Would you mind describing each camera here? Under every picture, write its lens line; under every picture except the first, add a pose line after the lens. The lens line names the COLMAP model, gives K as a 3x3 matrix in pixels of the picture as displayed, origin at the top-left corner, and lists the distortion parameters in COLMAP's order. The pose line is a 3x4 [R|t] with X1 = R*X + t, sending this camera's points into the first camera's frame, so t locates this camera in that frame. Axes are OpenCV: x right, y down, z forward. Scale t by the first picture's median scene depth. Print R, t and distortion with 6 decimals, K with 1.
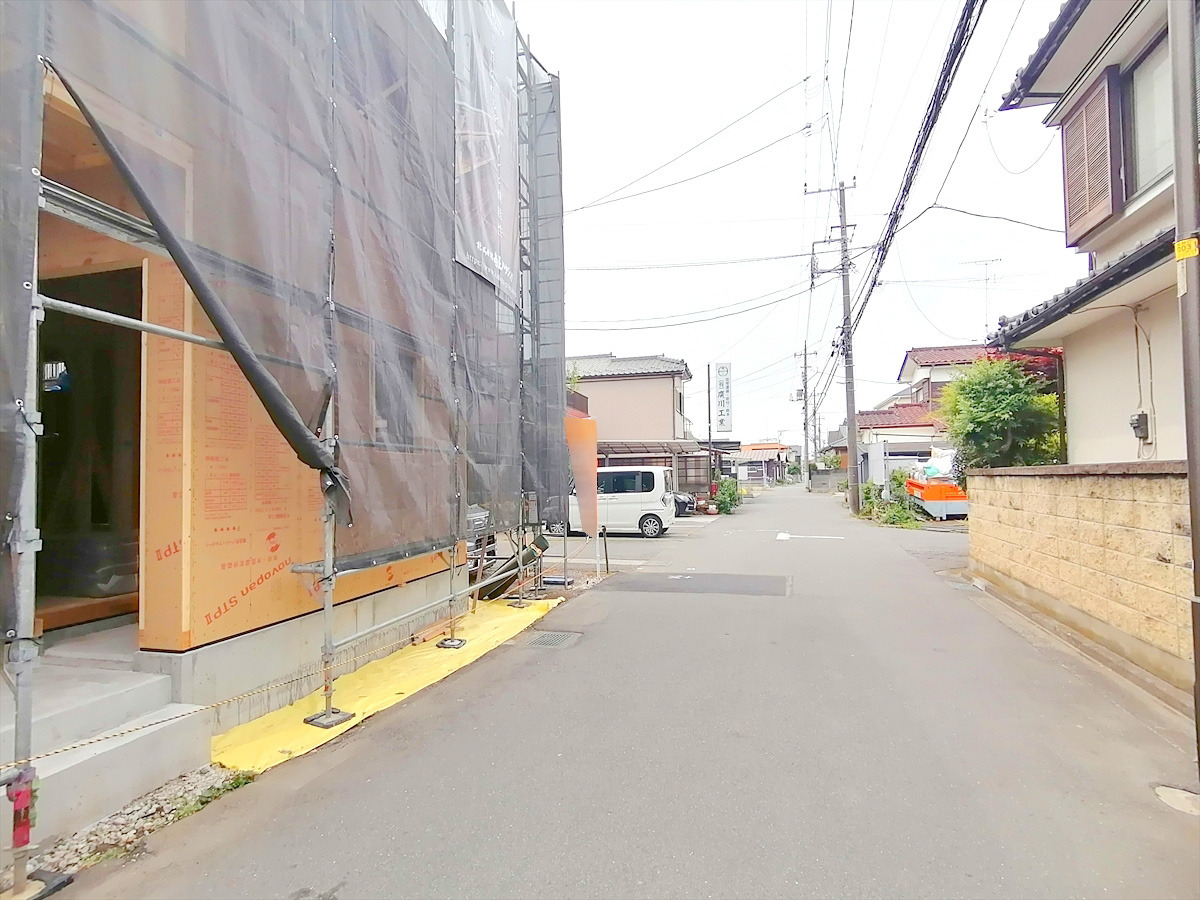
lens RADIAL K [[588.6, 0, 601.8], [0, 588.6, 456.0], [0, 0, 1]] dist [-0.000939, -0.001701]
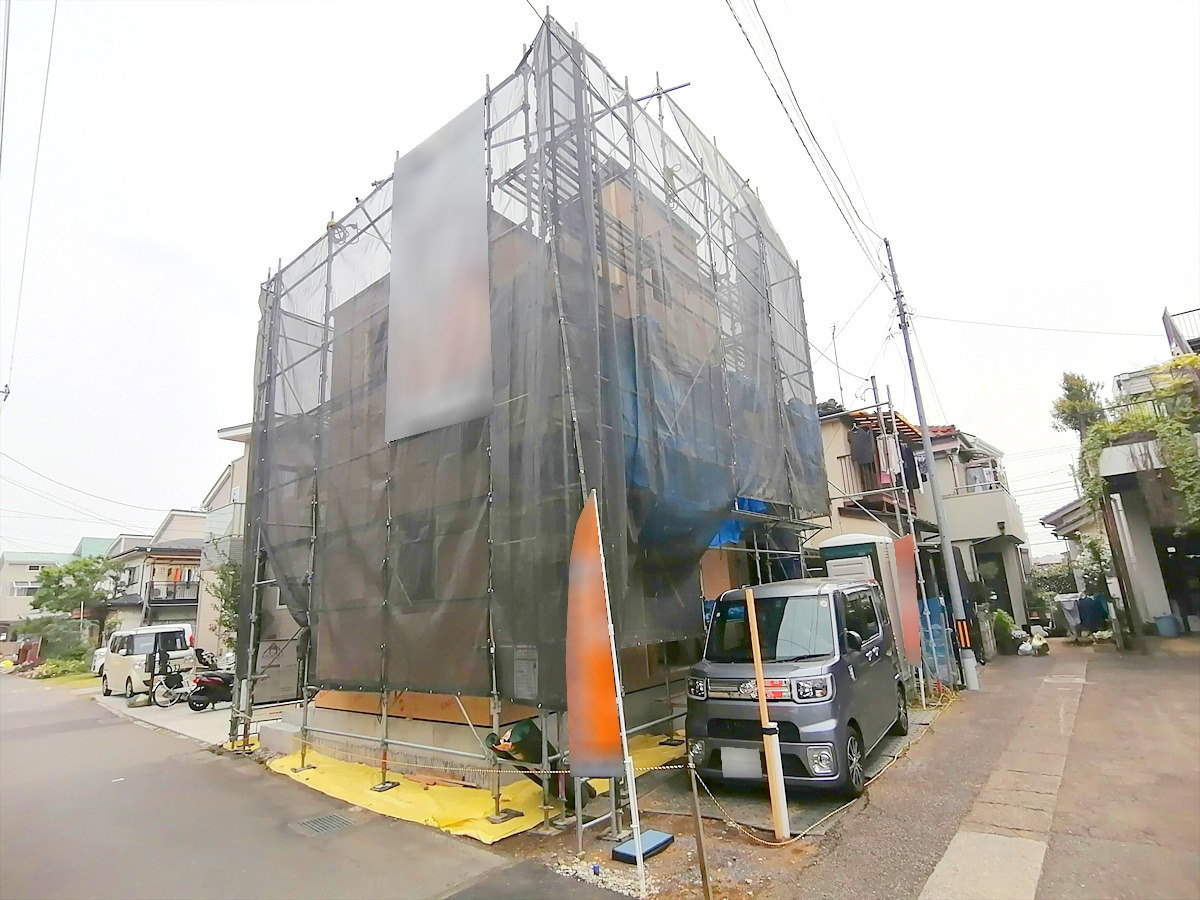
lens RADIAL K [[600.4, 0, 587.3], [0, 600.4, 465.5], [0, 0, 1]] dist [-0.002145, -0.001138]
pose [[-0.442636, -0.165692, -0.881260, 0.836457], [0.099859, 0.967559, -0.232075, 0.050546], [0.891124, -0.190726, -0.411730, 2.435358]]
